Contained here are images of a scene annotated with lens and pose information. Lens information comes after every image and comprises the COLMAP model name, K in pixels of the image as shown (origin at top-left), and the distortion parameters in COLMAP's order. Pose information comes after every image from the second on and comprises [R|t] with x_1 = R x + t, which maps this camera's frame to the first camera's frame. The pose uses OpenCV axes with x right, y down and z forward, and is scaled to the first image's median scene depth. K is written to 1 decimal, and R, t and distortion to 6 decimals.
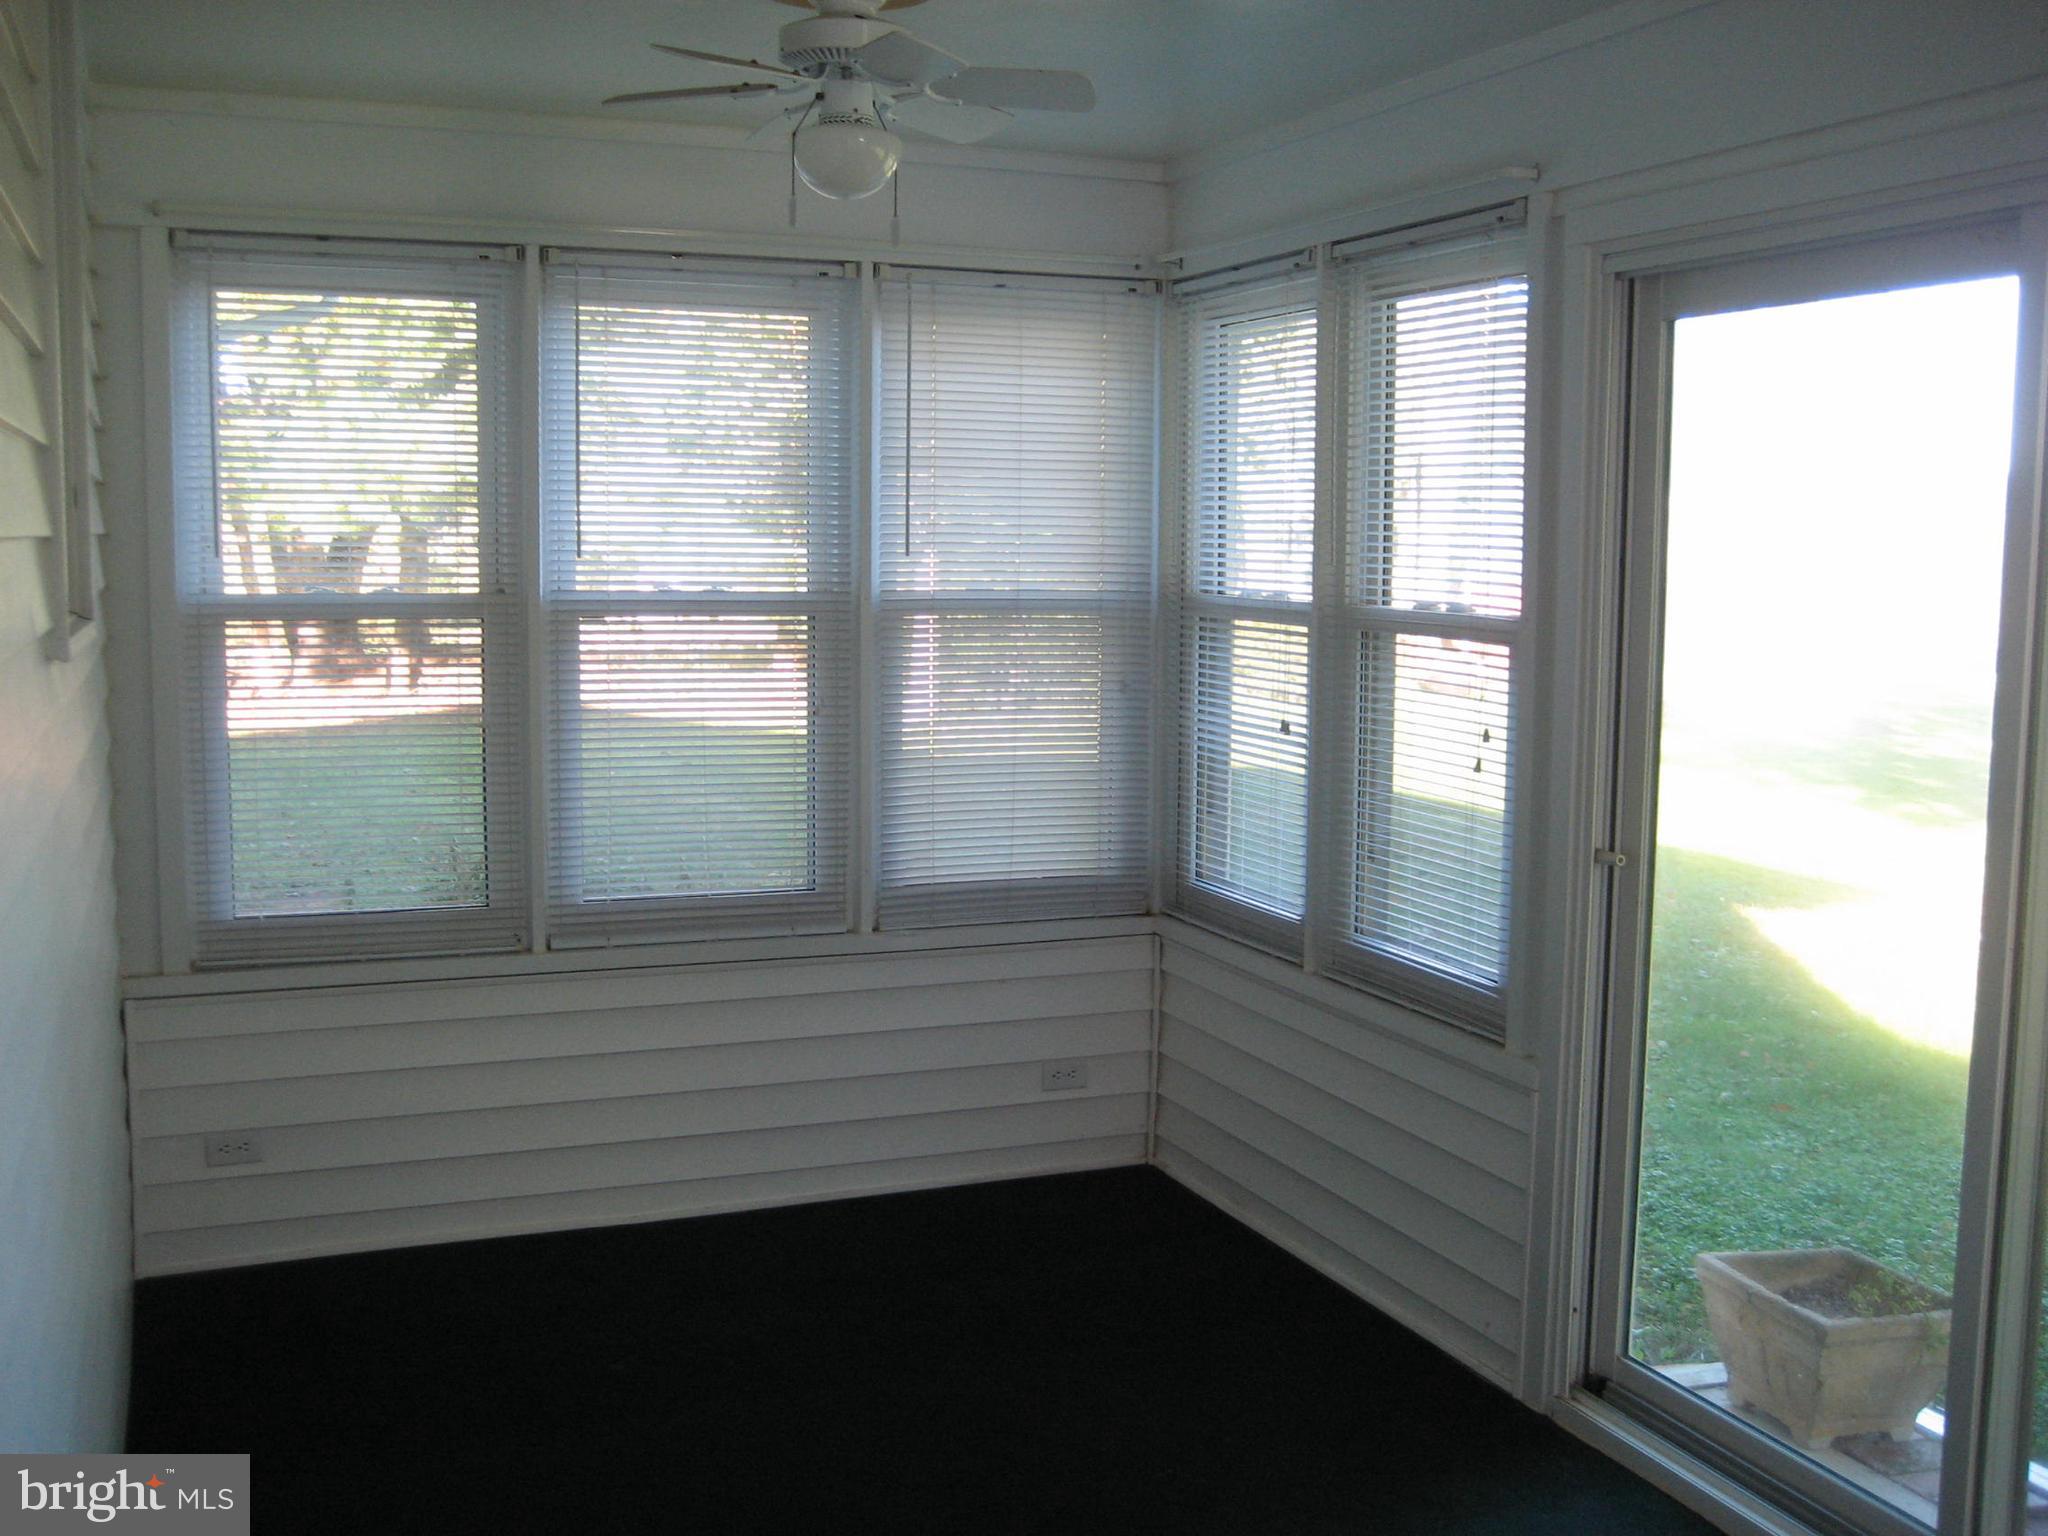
lens RADIAL K [[2139.5, 0, 1024.0], [0, 2139.5, 768.0], [0, 0, 1]] dist [-0.177116, 0.224619]
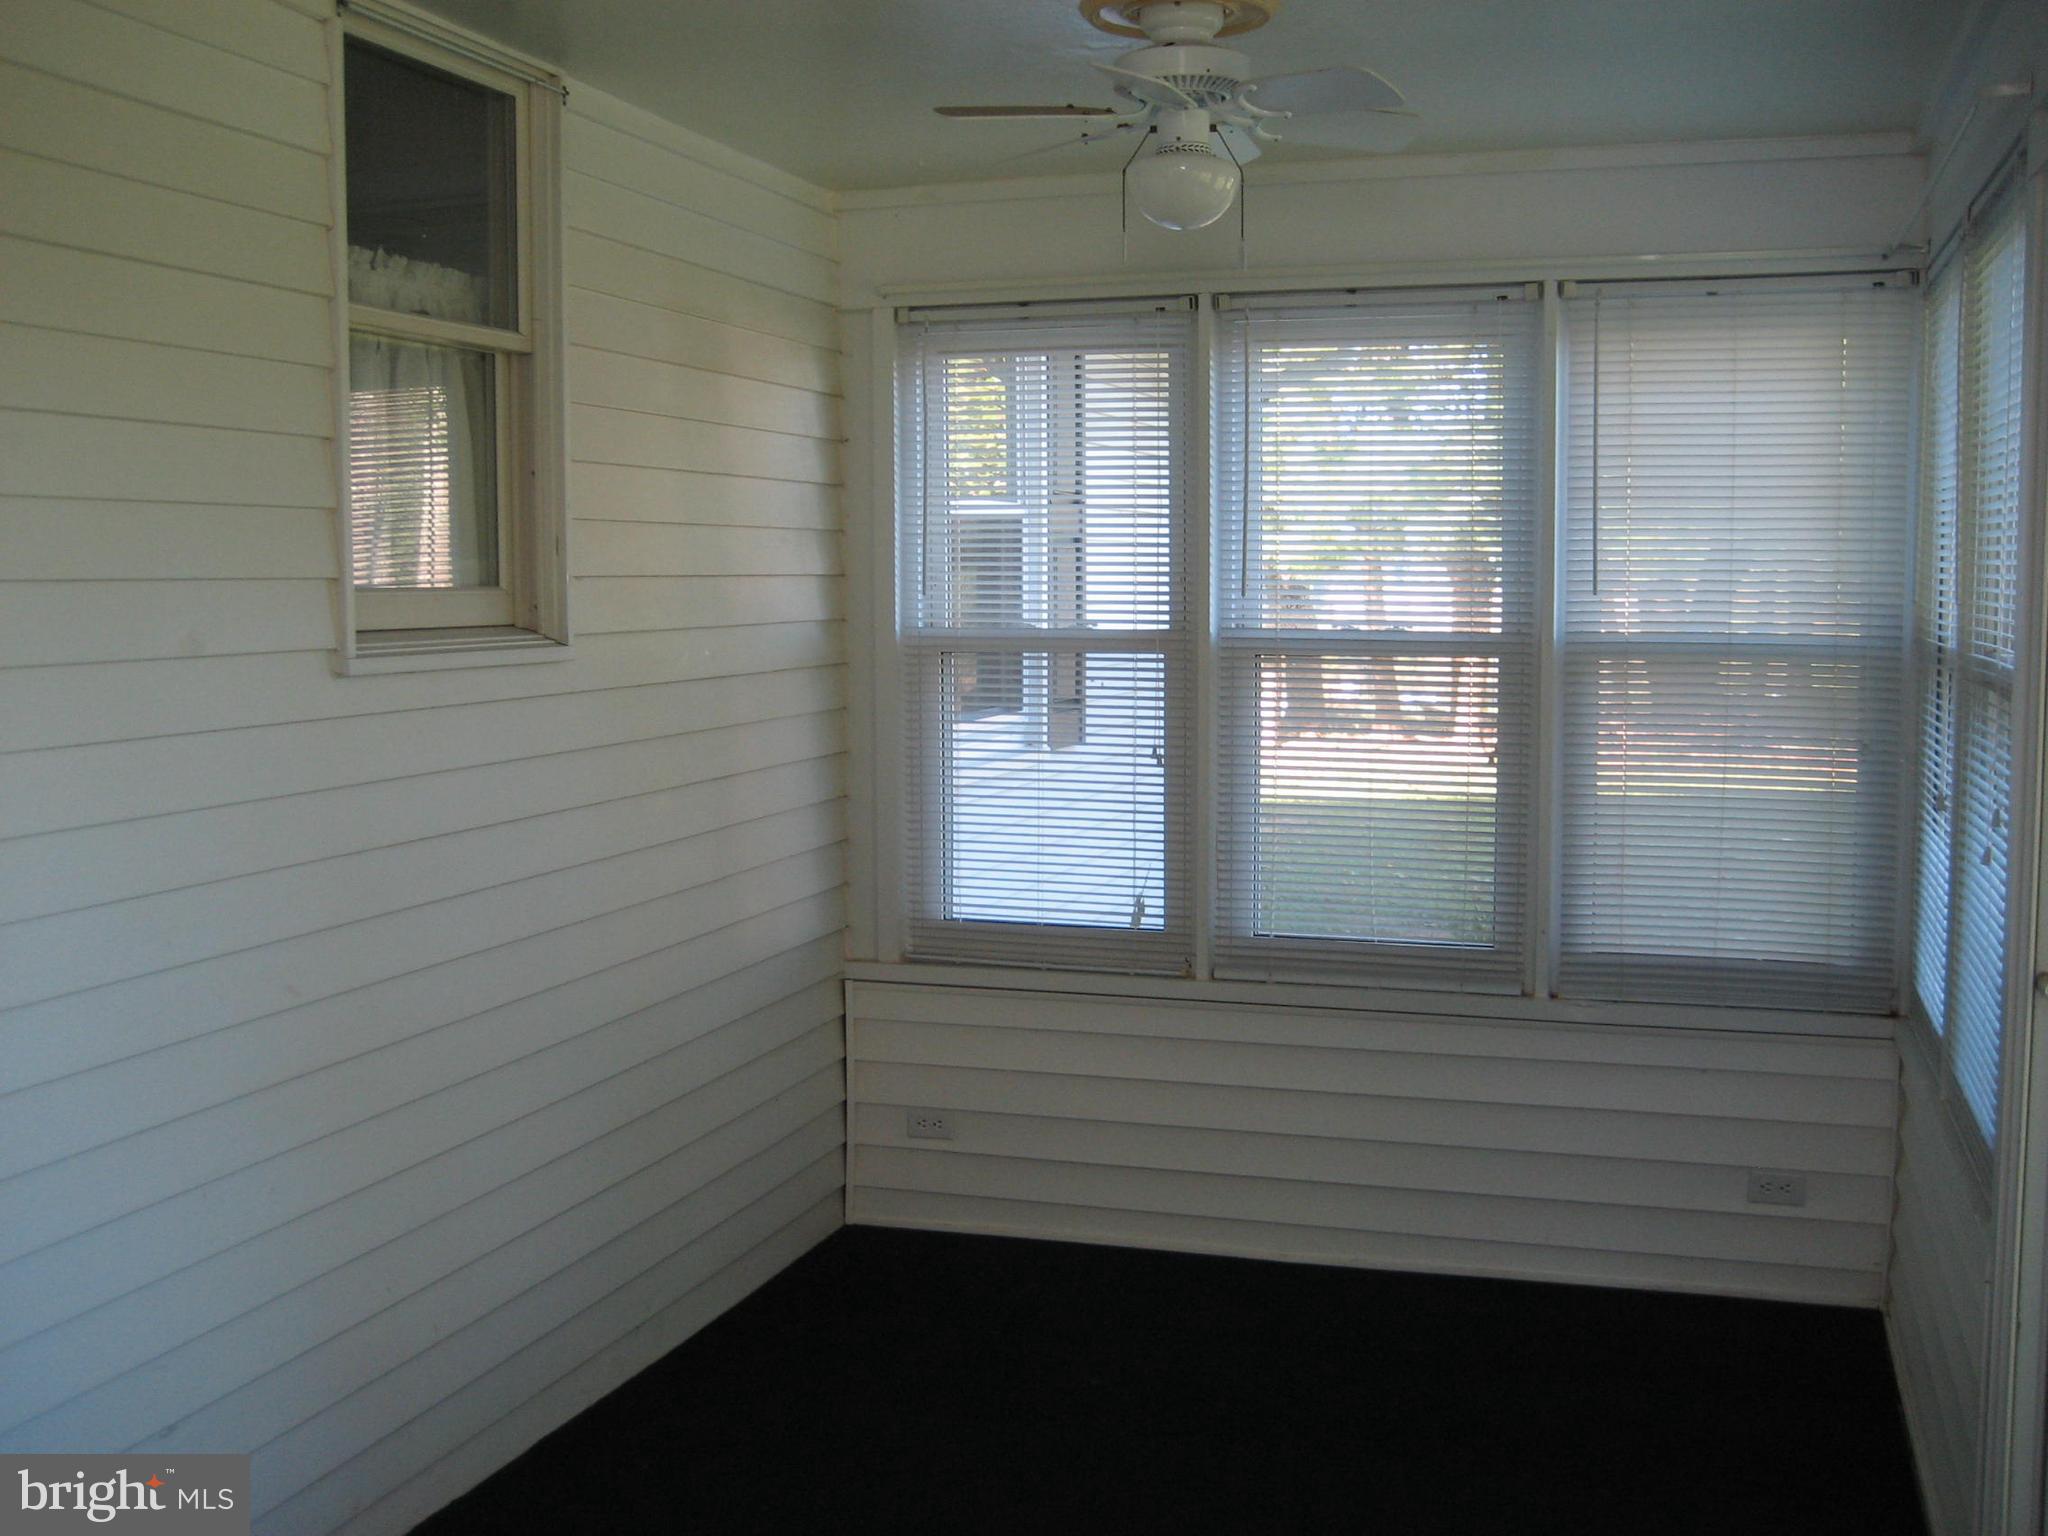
lens RADIAL K [[2139.5, 0, 1024.0], [0, 2139.5, 768.0], [0, 0, 1]] dist [-0.177116, 0.224619]
pose [[0.751188, 0.046733, -0.658432, 0.367126], [-0.059749, 0.998210, 0.002684, -0.012634], [0.657379, 0.037324, 0.752635, 0.154870]]
